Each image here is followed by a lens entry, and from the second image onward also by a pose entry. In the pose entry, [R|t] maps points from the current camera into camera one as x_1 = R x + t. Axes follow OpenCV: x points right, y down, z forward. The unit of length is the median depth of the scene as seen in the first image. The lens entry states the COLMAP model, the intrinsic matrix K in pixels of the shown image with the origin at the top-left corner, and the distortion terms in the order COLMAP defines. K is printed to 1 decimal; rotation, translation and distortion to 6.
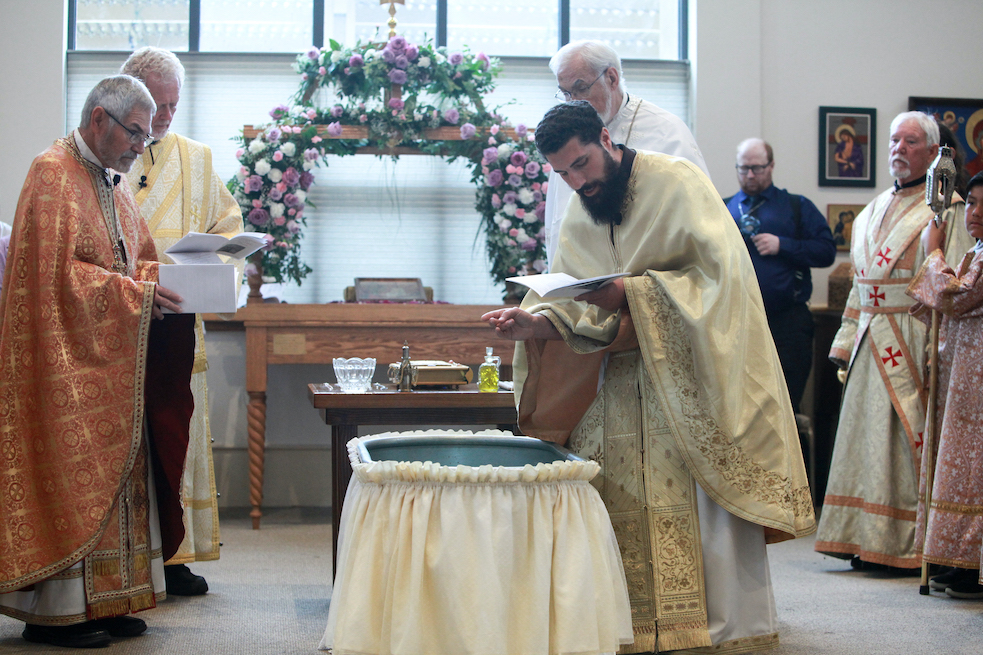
lens RADIAL K [[2053.2, 0, 488.2], [0, 2053.2, 328.4], [0, 0, 1]] dist [-0.289111, 0.000000]
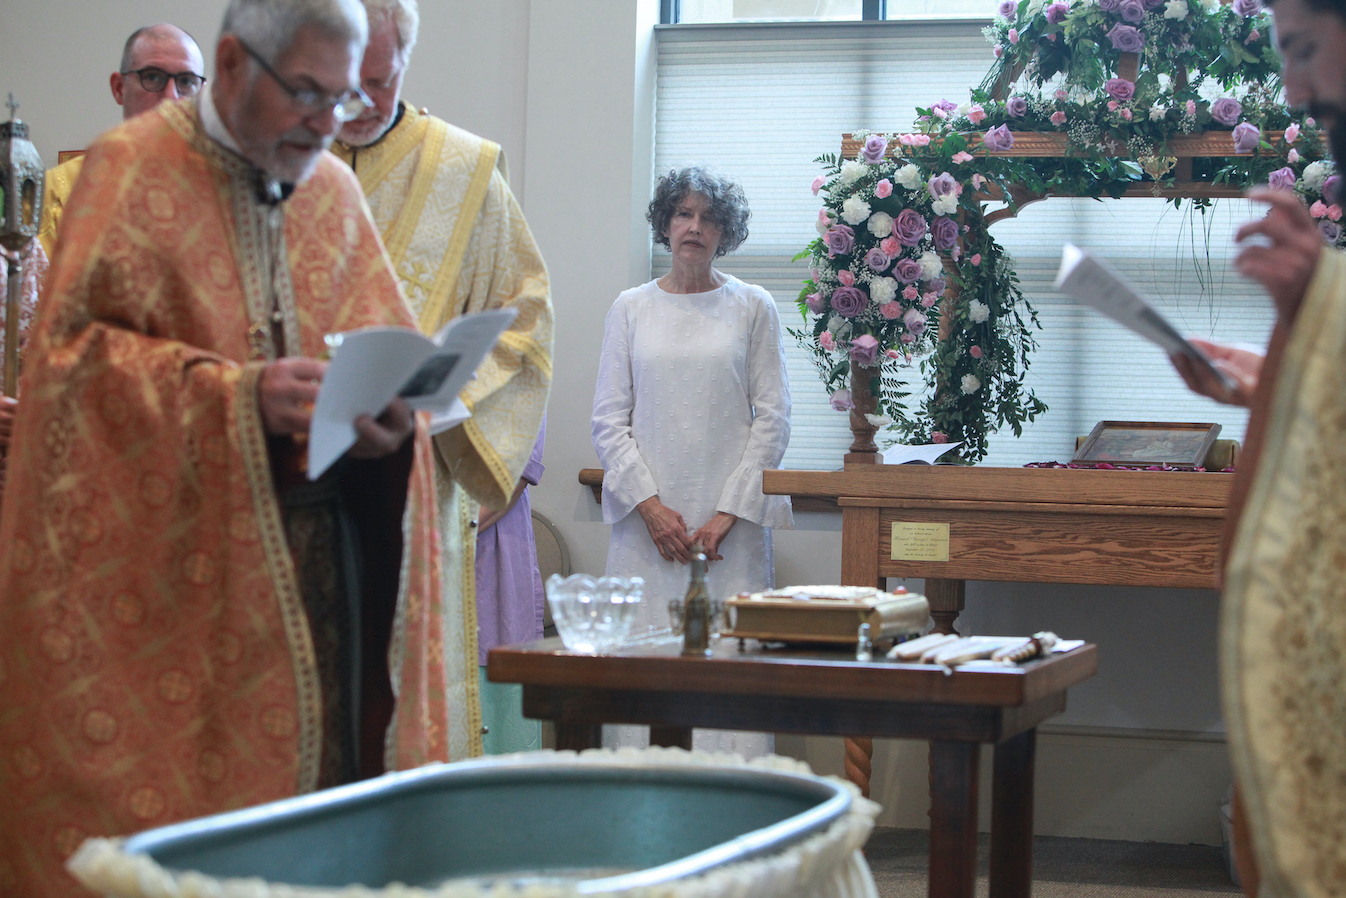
lens RADIAL K [[2811.4, 0, 668.2], [0, 2811.4, 444.2], [0, 0, 1]] dist [-0.289111, 0.000000]
pose [[0.908185, 0.015478, -0.418282, 0.152518], [-0.025102, 0.999531, -0.017515, -0.003274], [0.417815, 0.026407, 0.908148, 0.311503]]
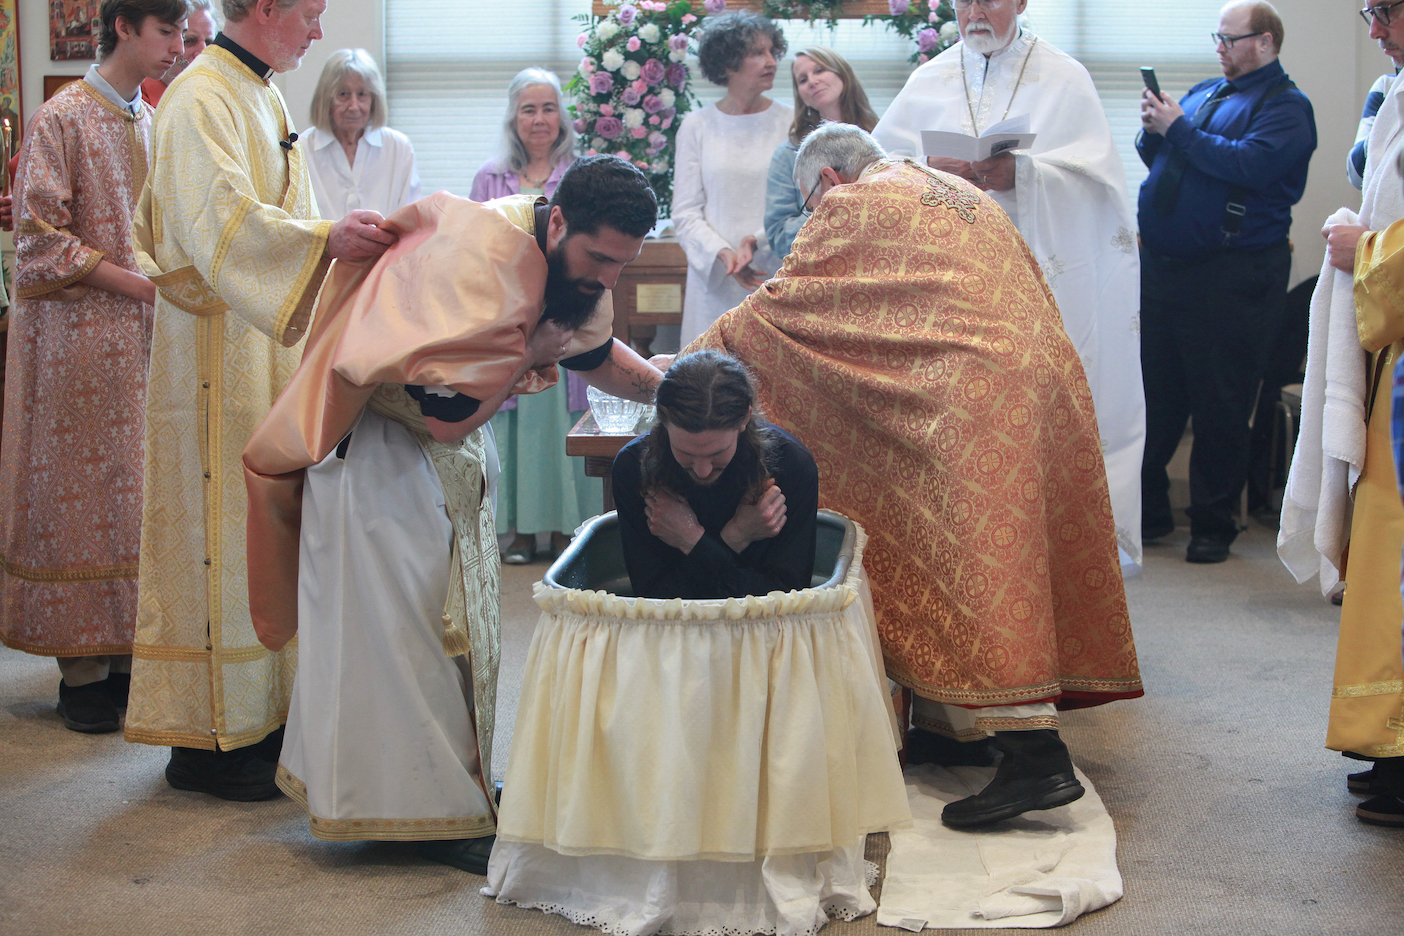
lens RADIAL K [[2932.5, 0, 698.4], [0, 2932.5, 480.4], [0, 0, 1]] dist [-0.289111, 0.000000]
pose [[0.982690, 0.016345, -0.184535, 0.112375], [0.007442, 0.991814, 0.127474, -0.062063], [0.185108, -0.126641, 0.974524, -0.022436]]
